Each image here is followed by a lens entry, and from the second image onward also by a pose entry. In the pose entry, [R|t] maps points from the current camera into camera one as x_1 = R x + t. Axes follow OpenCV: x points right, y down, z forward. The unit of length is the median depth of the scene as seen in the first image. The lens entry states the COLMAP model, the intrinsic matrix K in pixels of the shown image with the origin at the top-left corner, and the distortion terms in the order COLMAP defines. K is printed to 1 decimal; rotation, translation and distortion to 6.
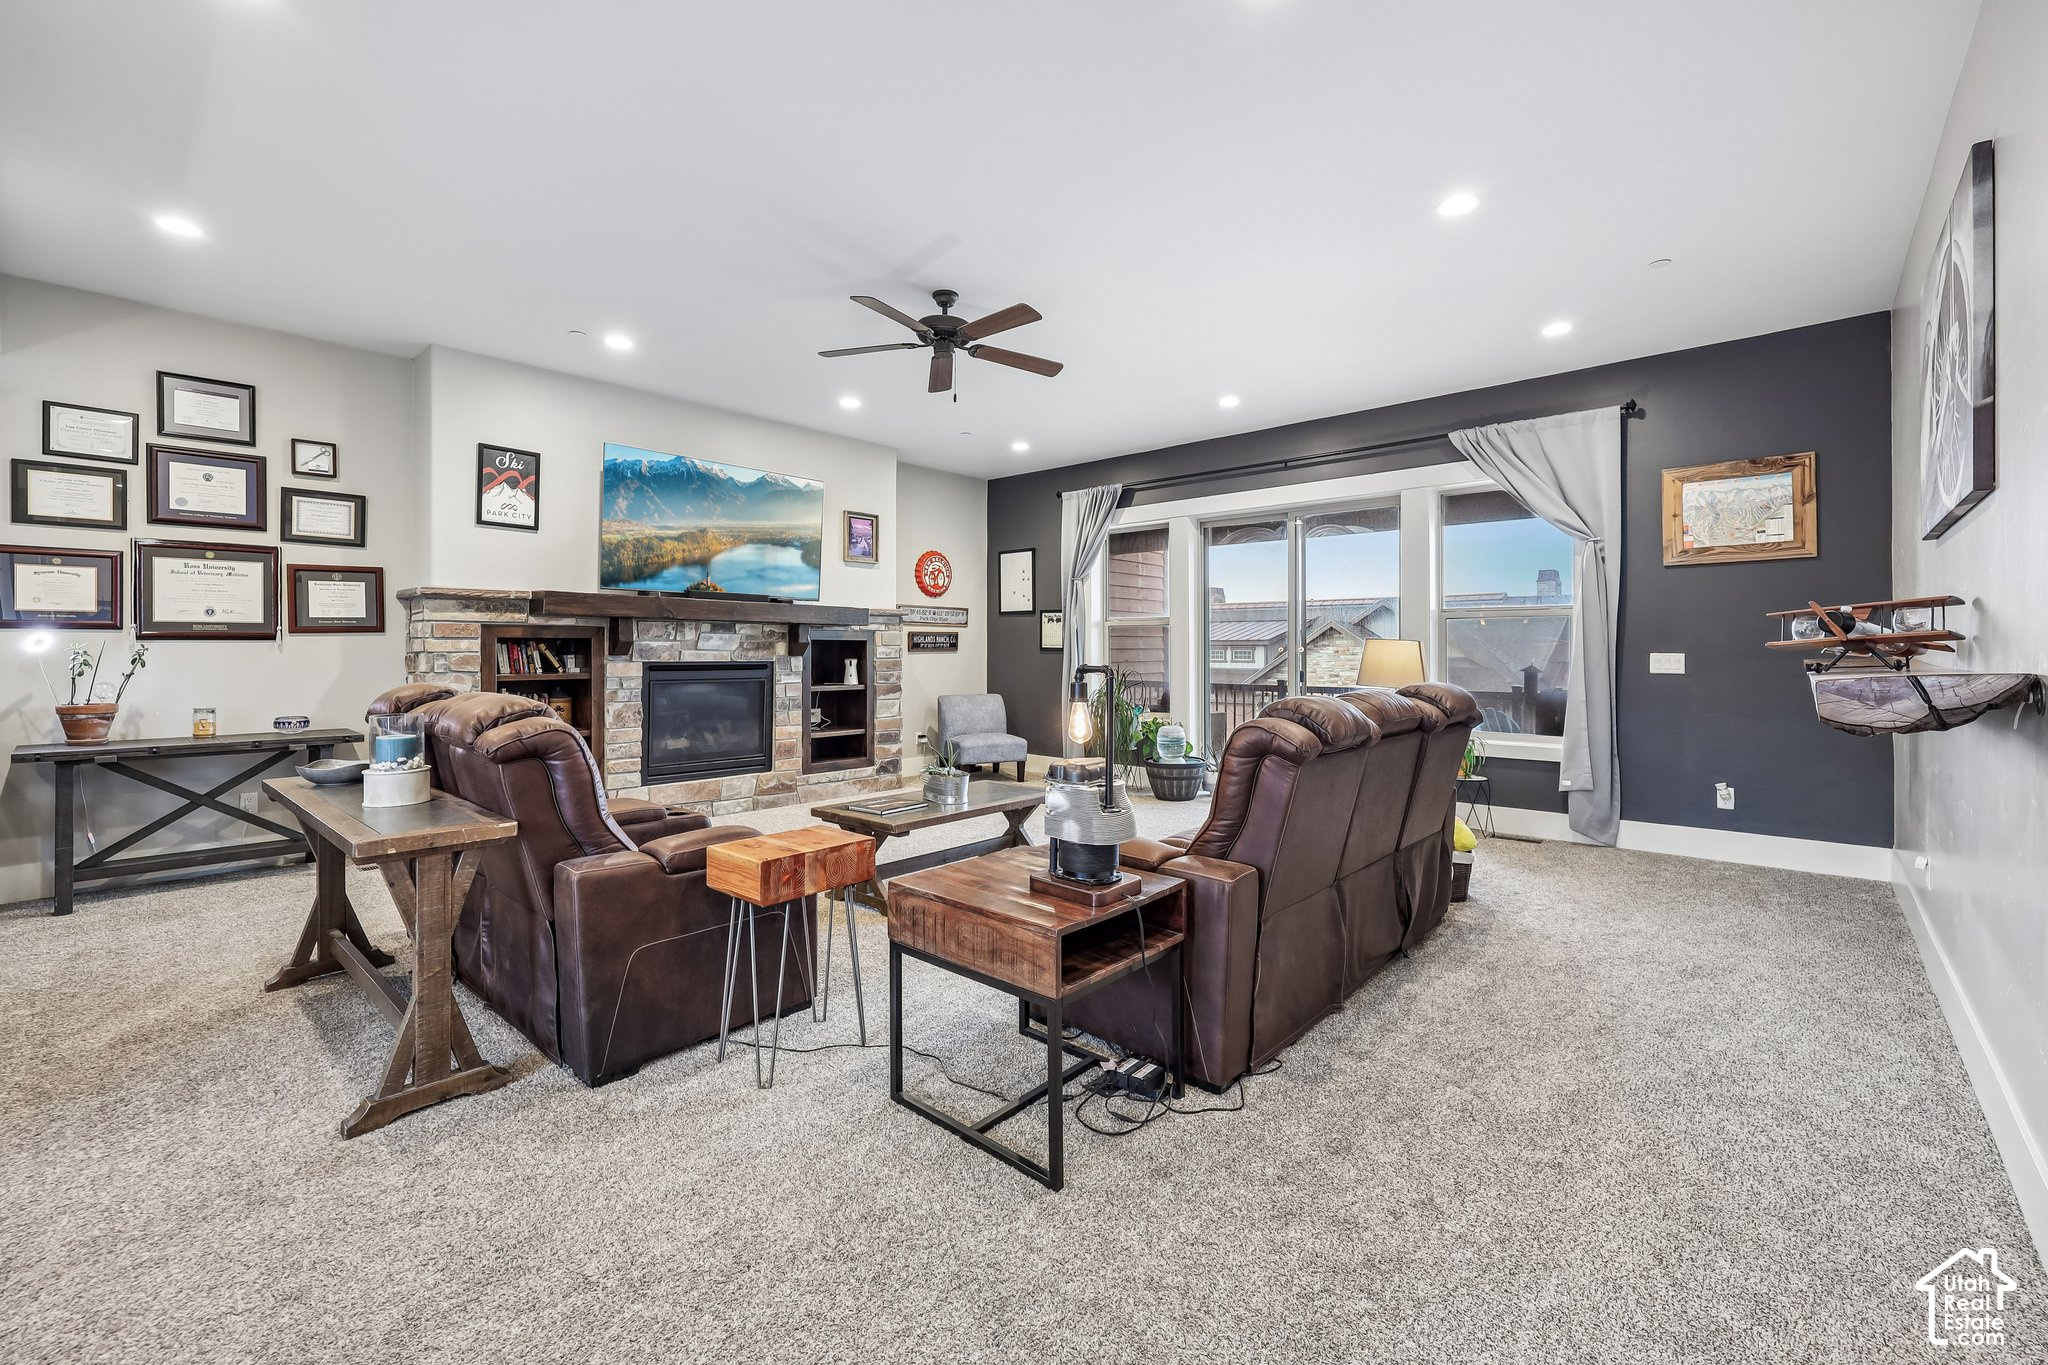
lens RADIAL K [[850.6, 0, 1028.2], [0, 850.6, 660.2], [0, 0, 1]] dist [0.003448, 0.000394]
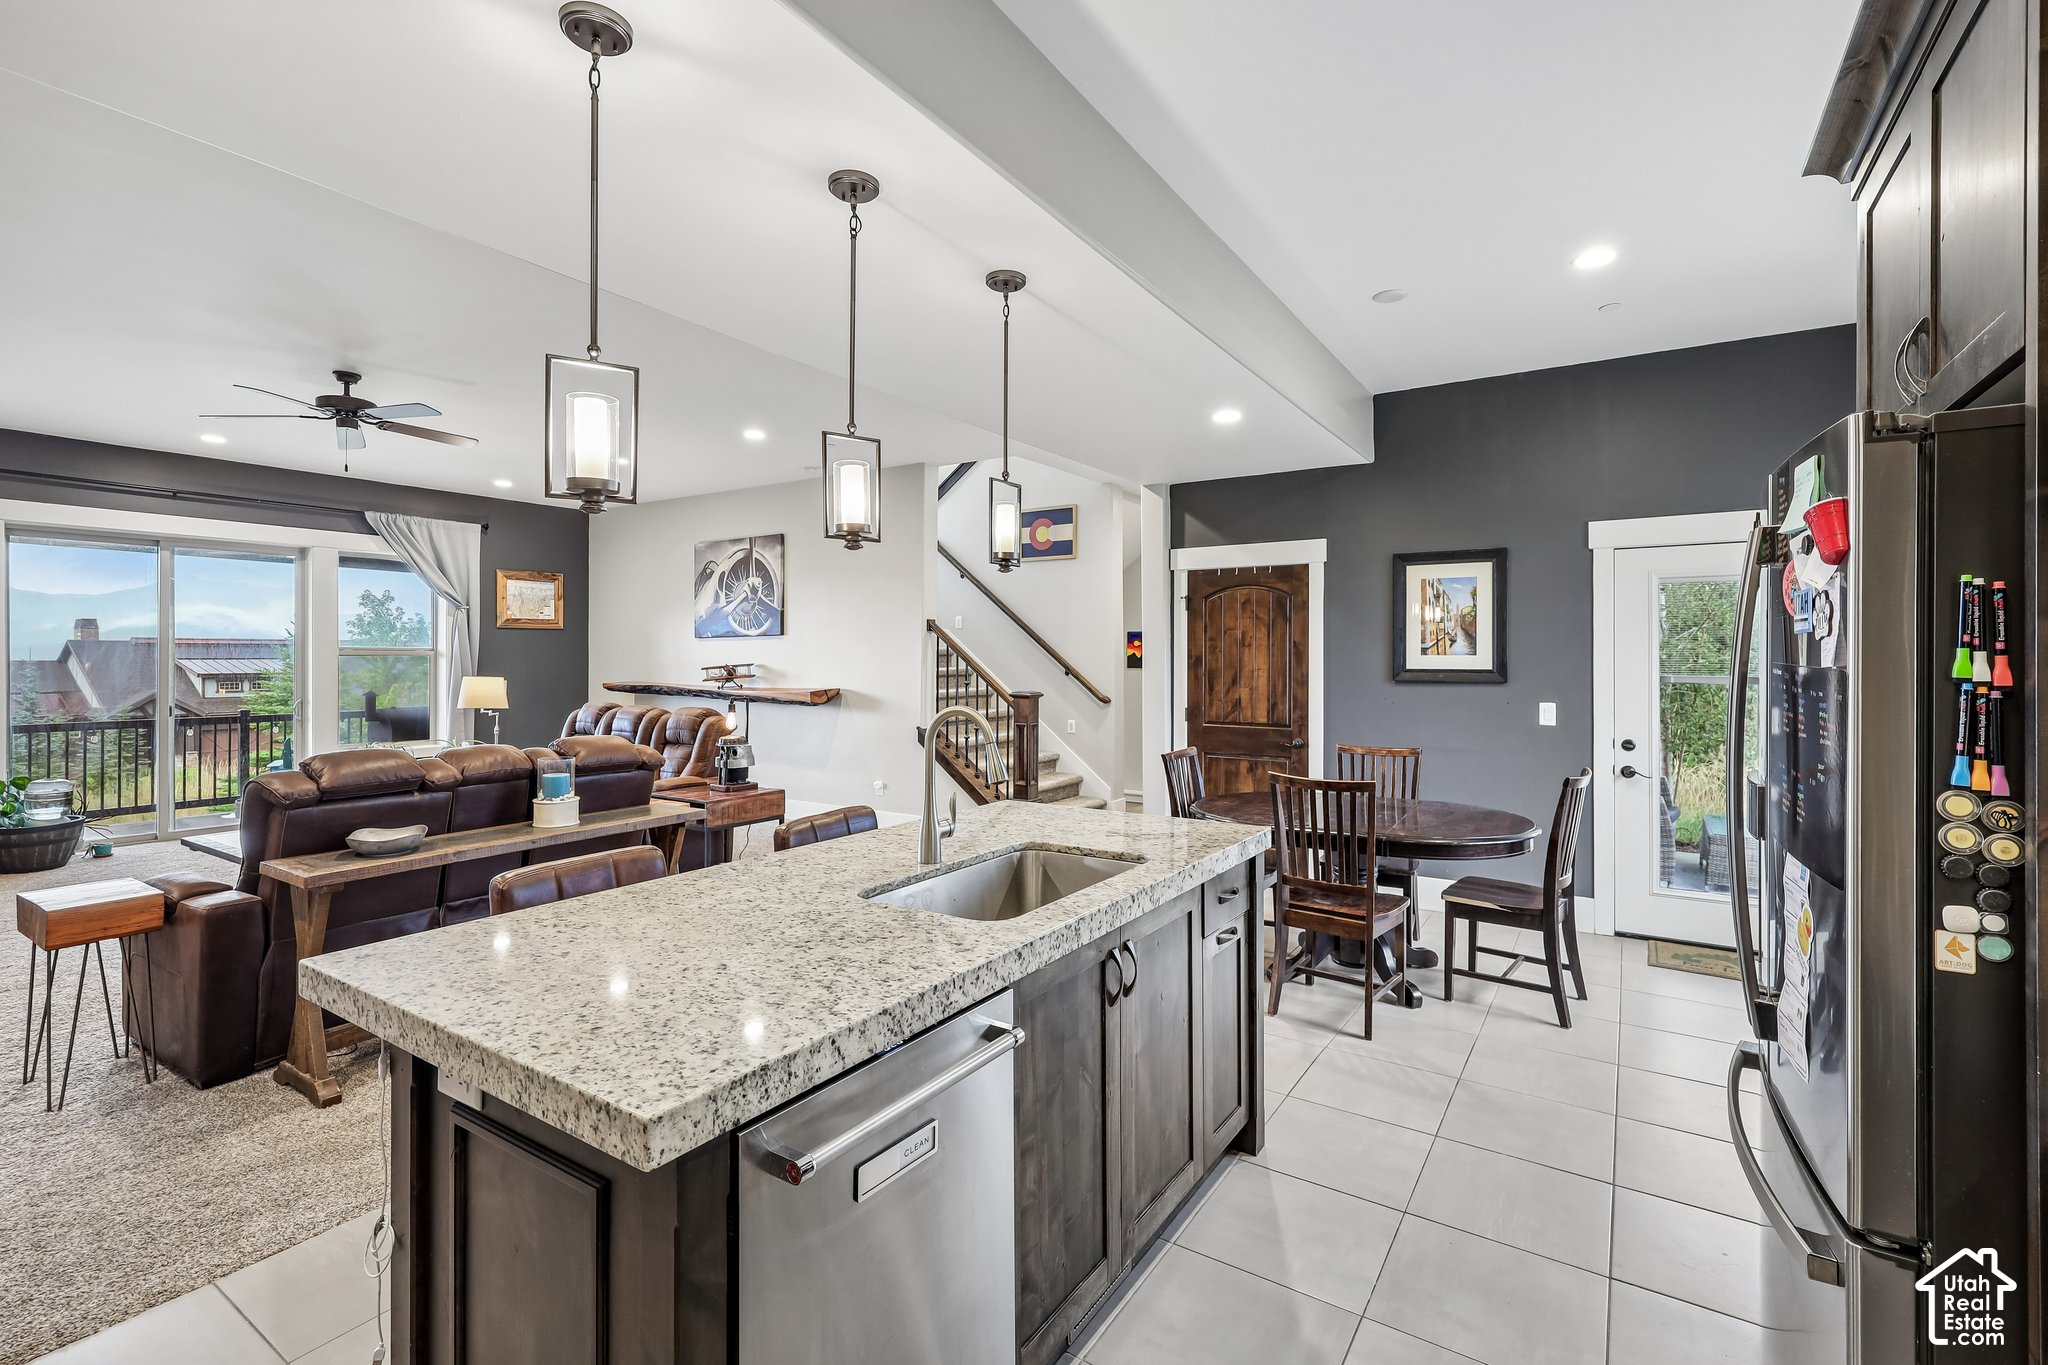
lens RADIAL K [[907.1, 0, 1025.0], [0, 907.1, 651.8], [0, 0, 1]] dist [0.000127, -0.000115]
pose [[-0.150221, 0.004929, 0.988640, -0.853225], [0.008829, 0.999954, -0.003644, -0.035307], [-0.988613, 0.008181, -0.150258, 0.189543]]
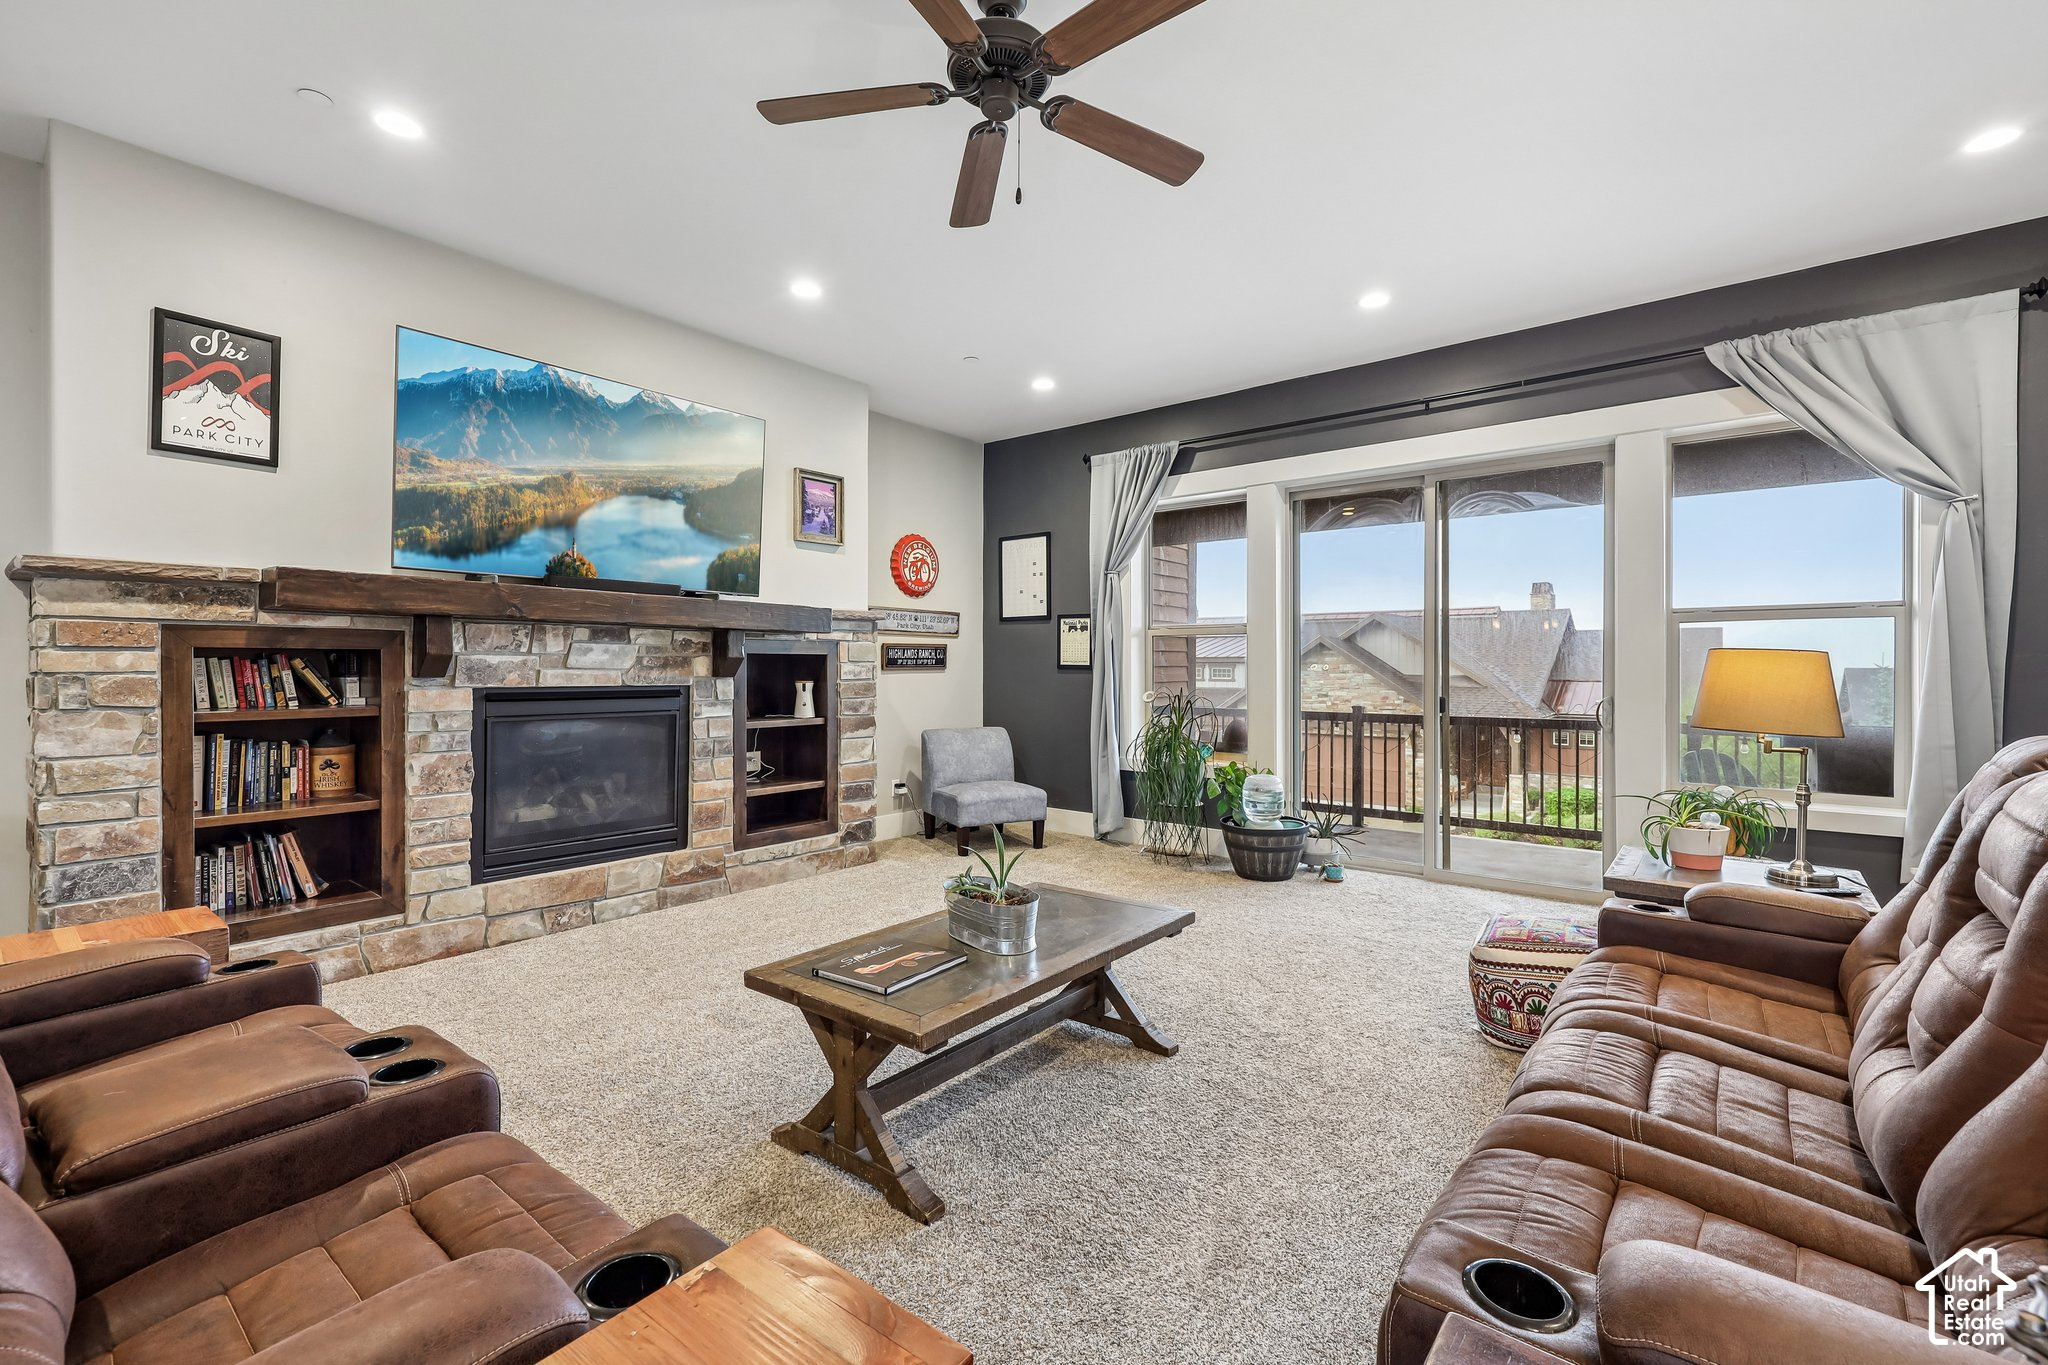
lens RADIAL K [[886.6, 0, 1032.5], [0, 886.6, 677.9], [0, 0, 1]] dist [0.002028, 0.000232]
pose [[0.998180, -0.001394, 0.060282, -0.069702], [0.001433, 0.999999, -0.000590, -0.003681], [-0.060281, 0.000676, 0.998181, 0.278506]]
